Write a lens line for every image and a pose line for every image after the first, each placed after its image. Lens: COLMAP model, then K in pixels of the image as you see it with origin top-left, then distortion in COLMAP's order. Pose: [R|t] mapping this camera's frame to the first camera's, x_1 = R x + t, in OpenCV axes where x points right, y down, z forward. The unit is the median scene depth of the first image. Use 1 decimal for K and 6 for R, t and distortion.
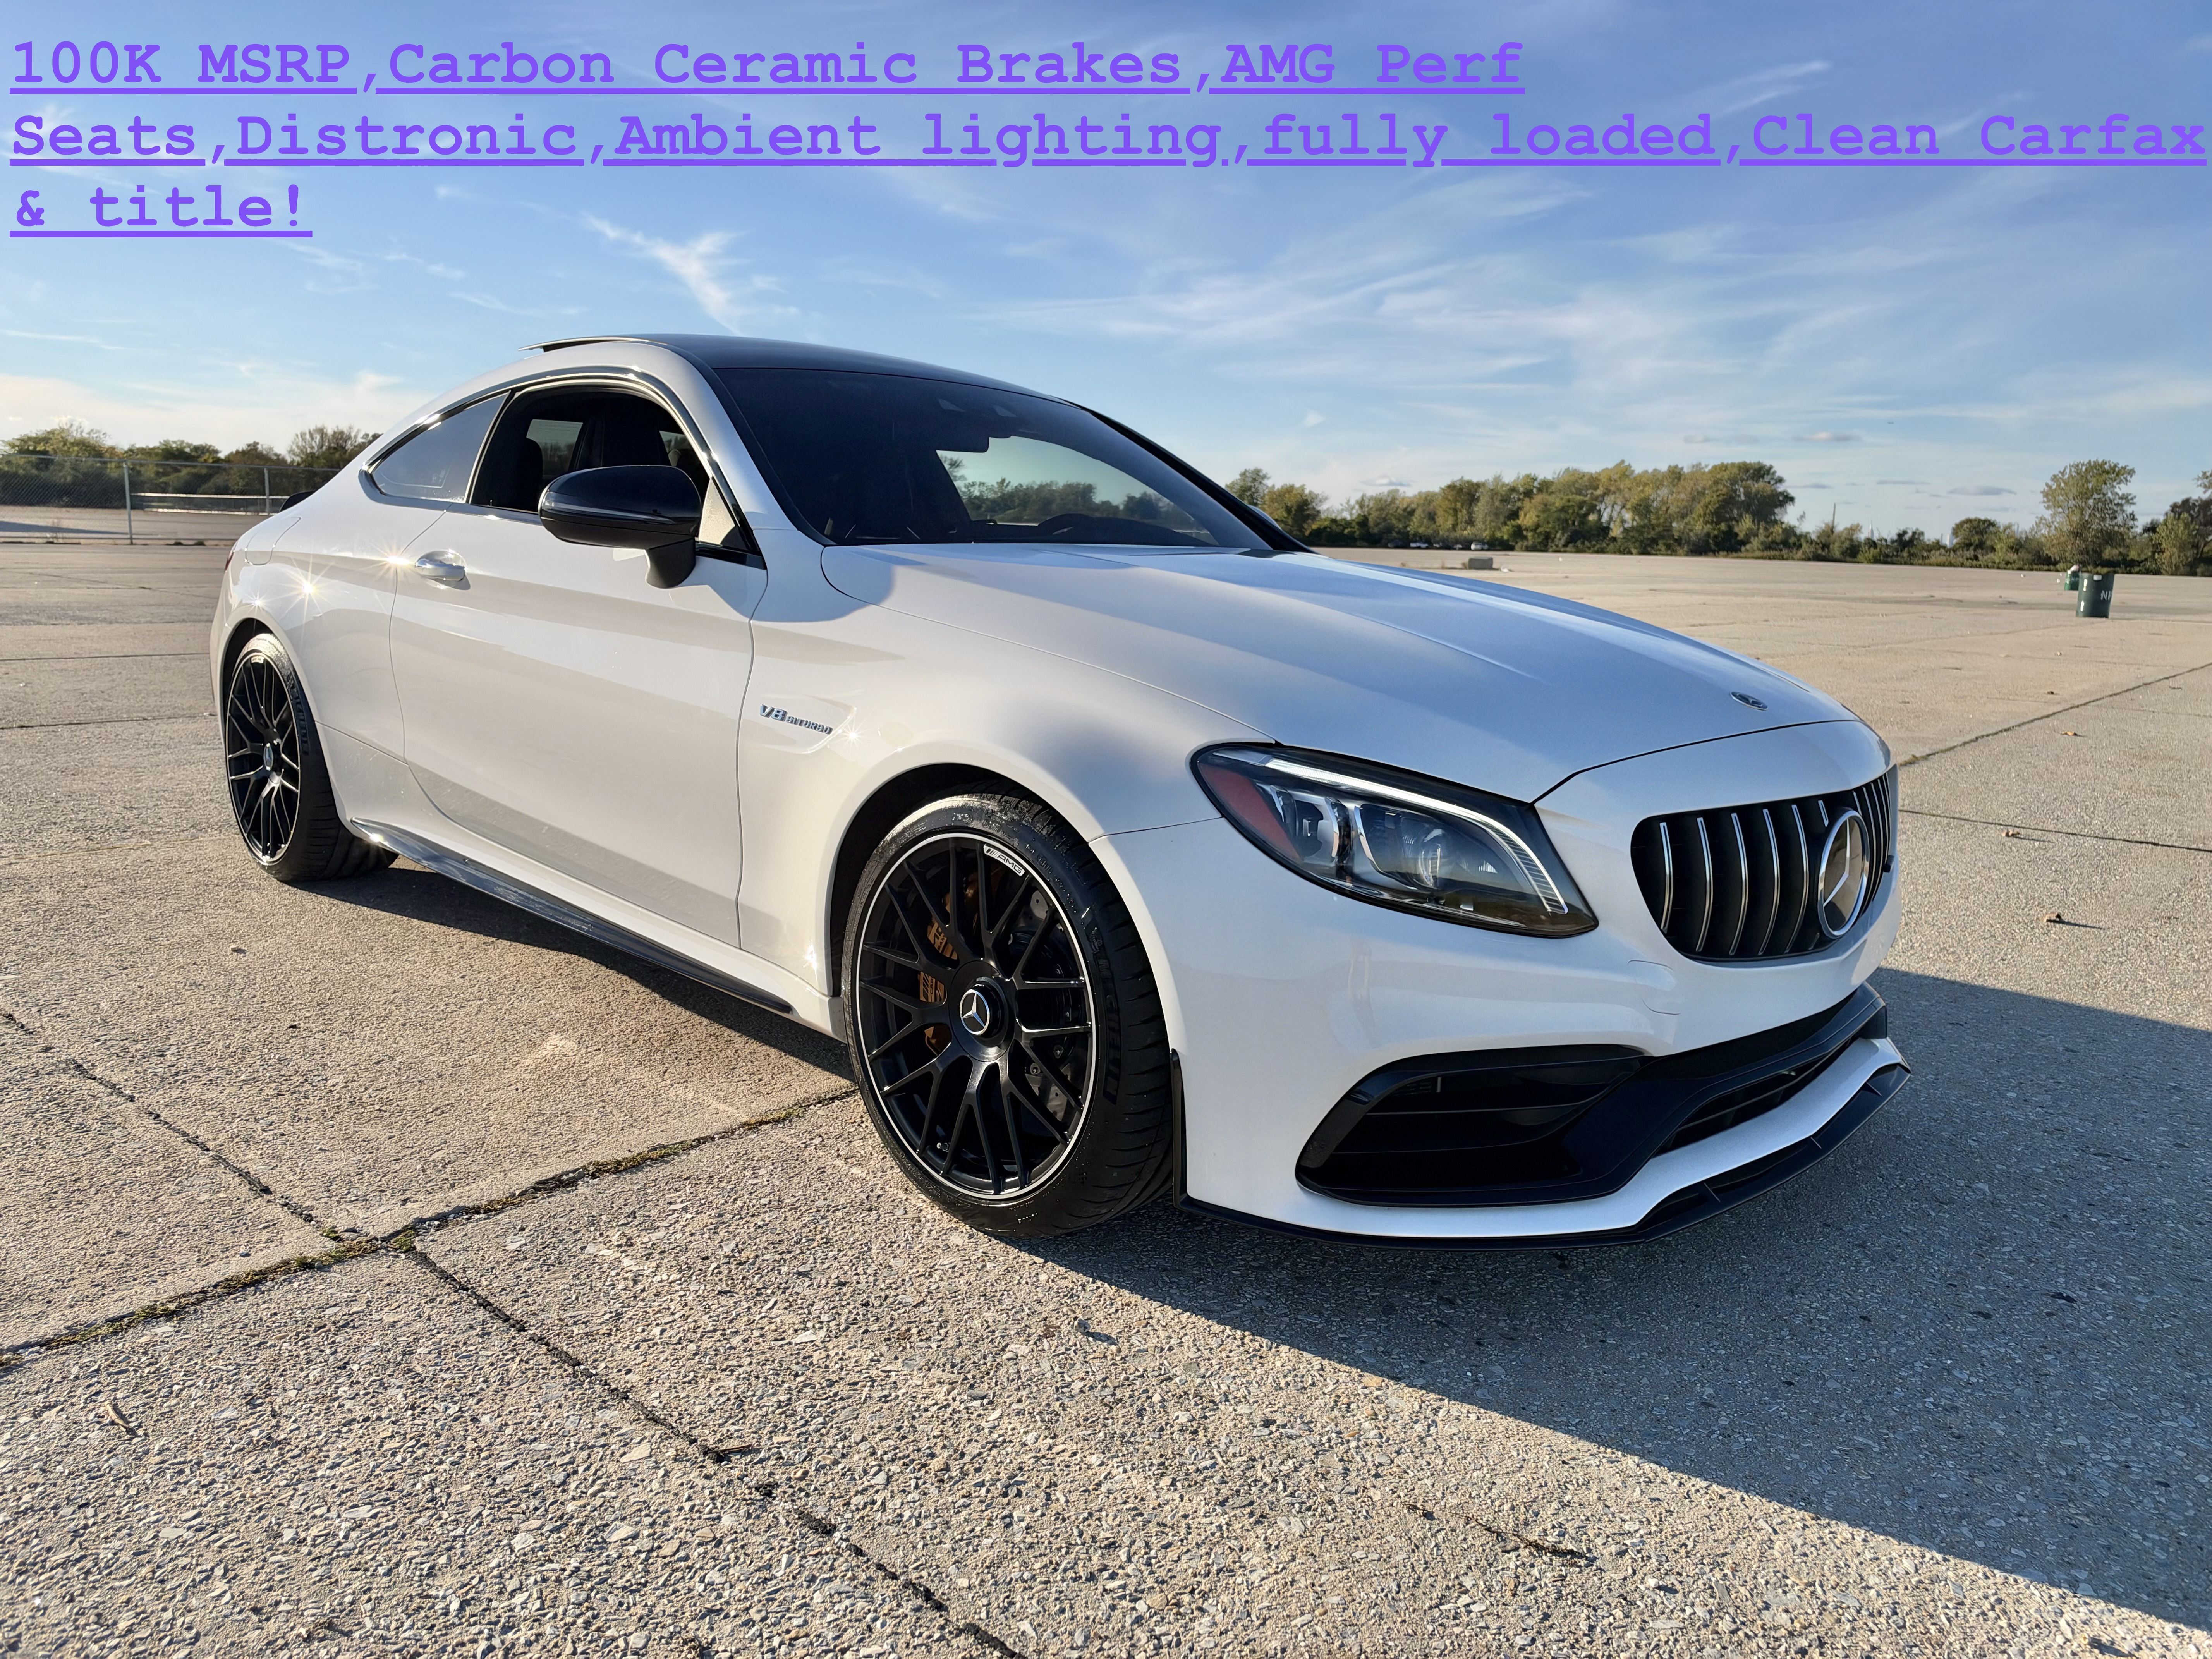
lens RADIAL K [[1594.2, 0, 1089.7], [0, 1594.2, 832.6], [0, 0, 1]] dist [-0.012889, -0.015229]
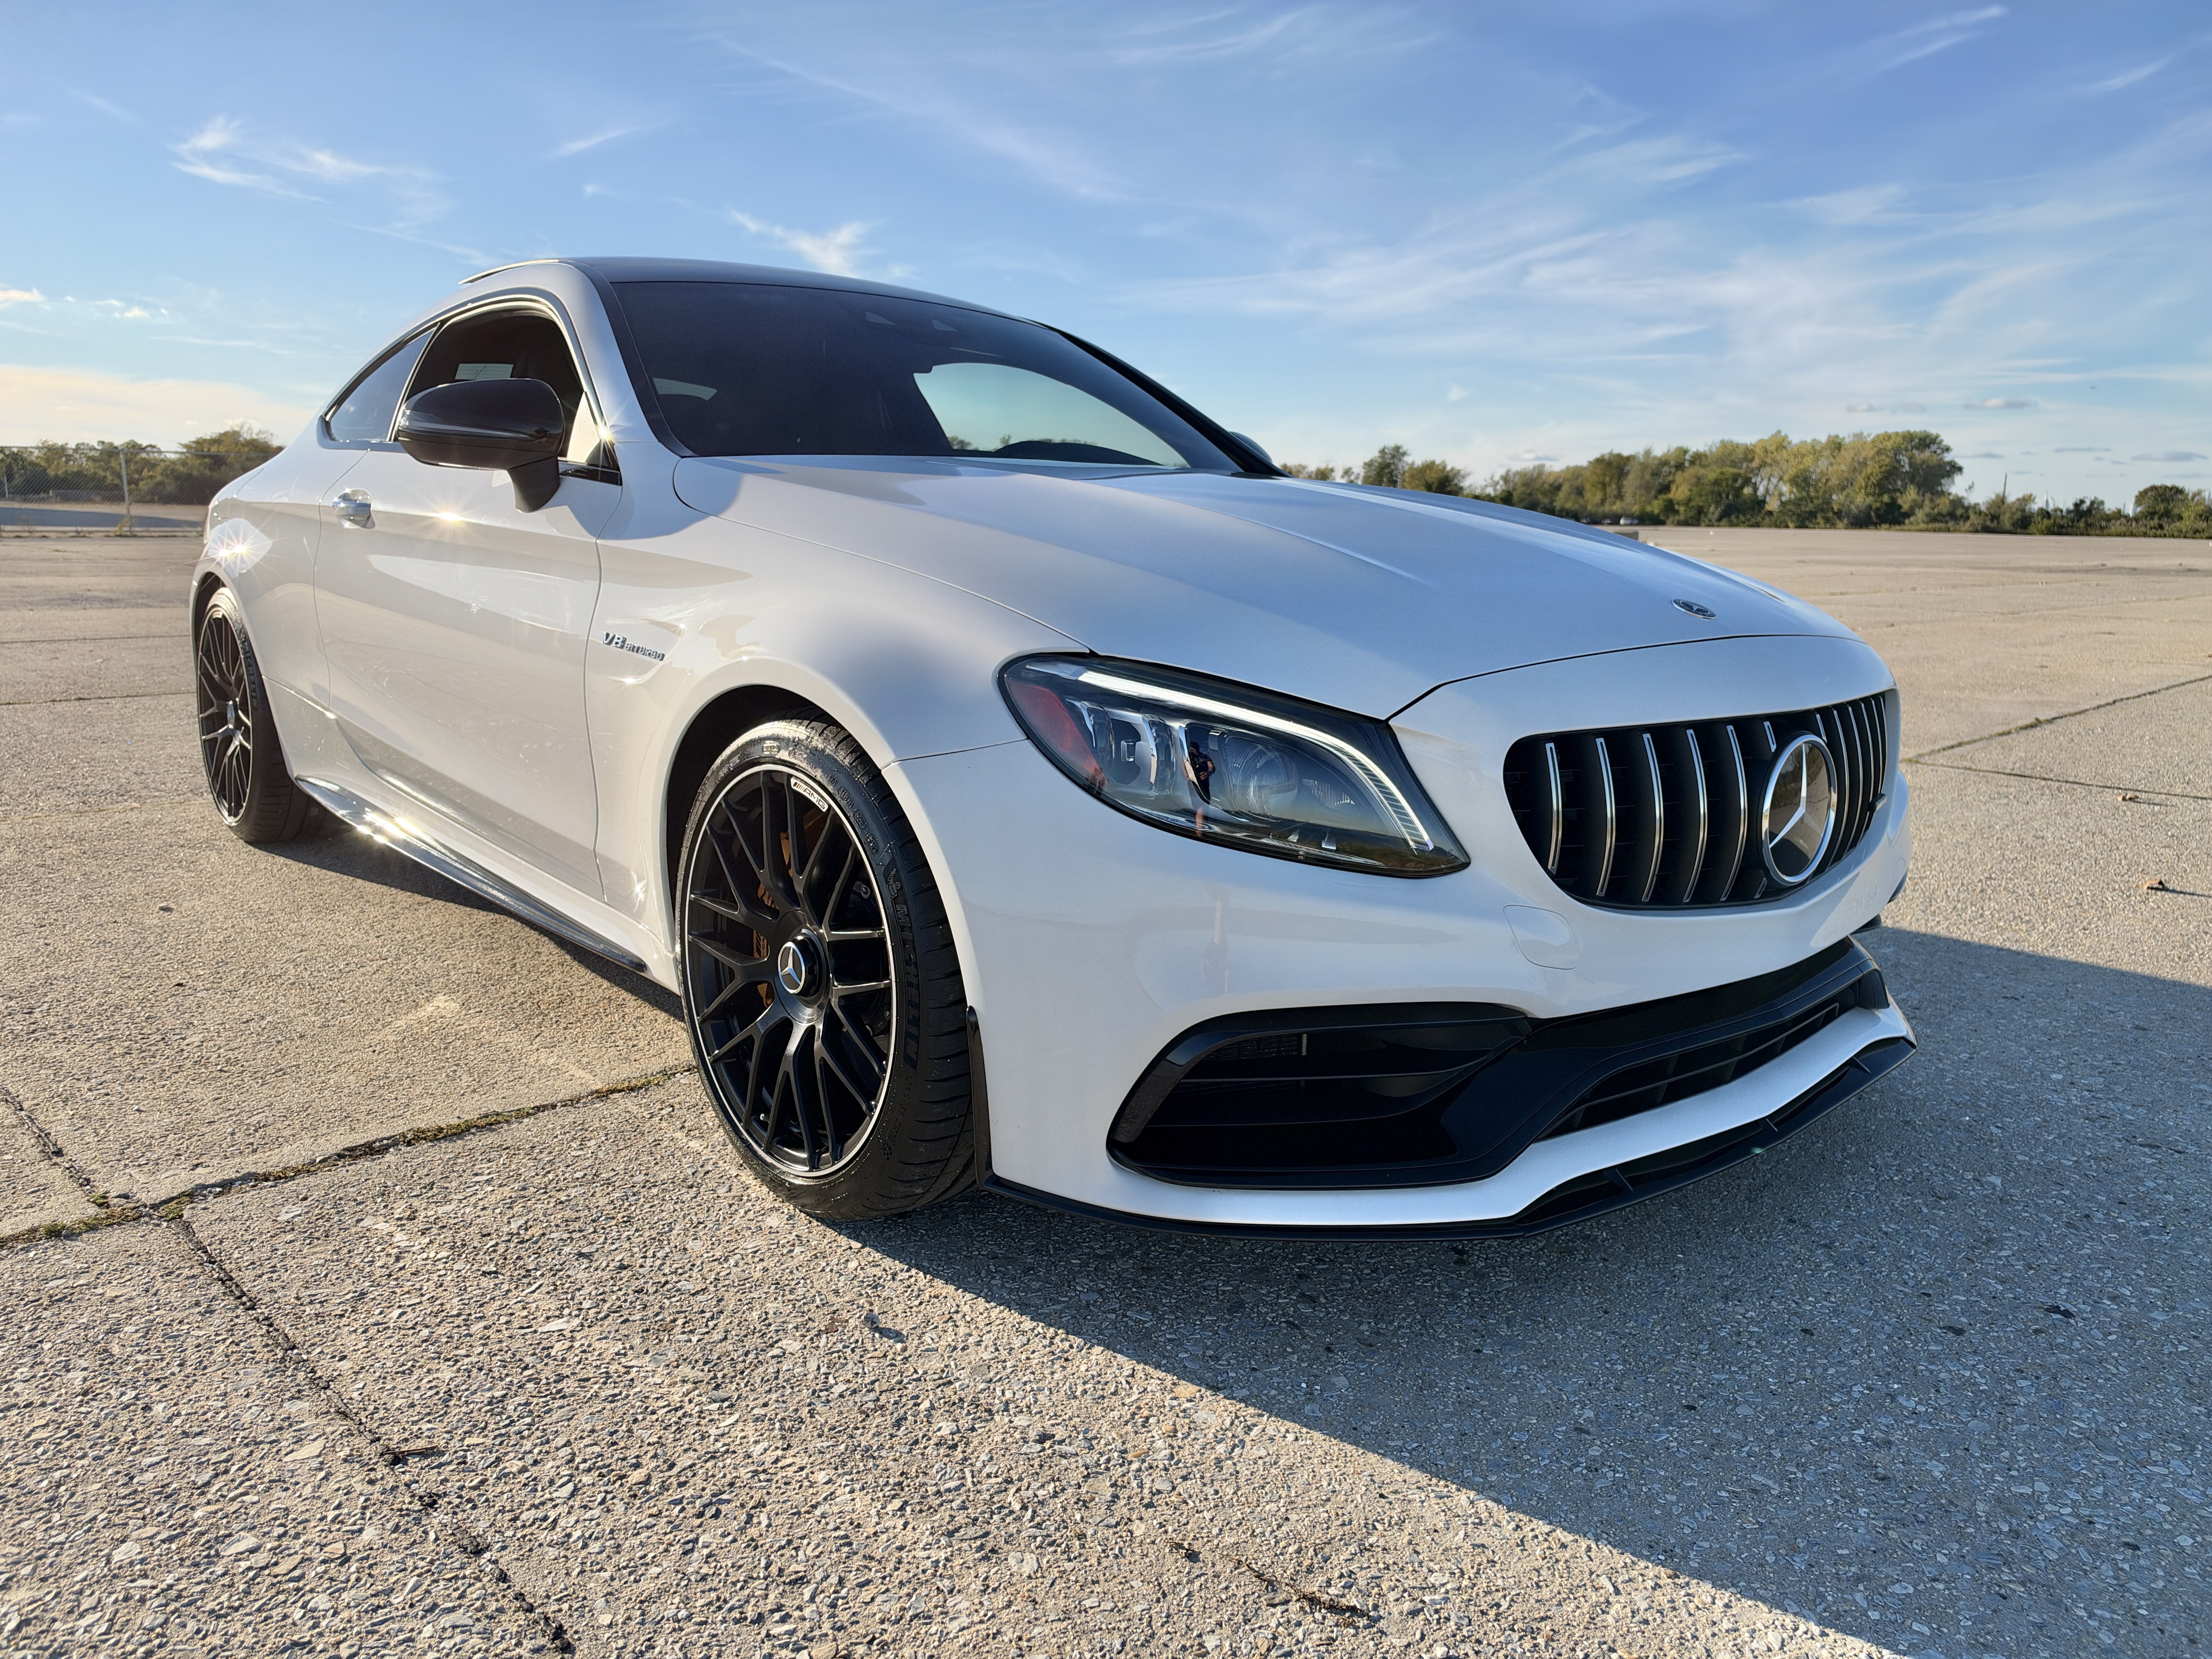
lens RADIAL K [[1594.2, 0, 1106.6], [0, 1594.2, 843.9], [0, 0, 1]] dist [-0.012889, -0.015229]
pose [[0.997042, -0.001195, -0.076843, 0.185593], [0.002505, 0.999853, 0.016962, 0.031416], [0.076812, -0.017104, 0.996899, 0.132925]]
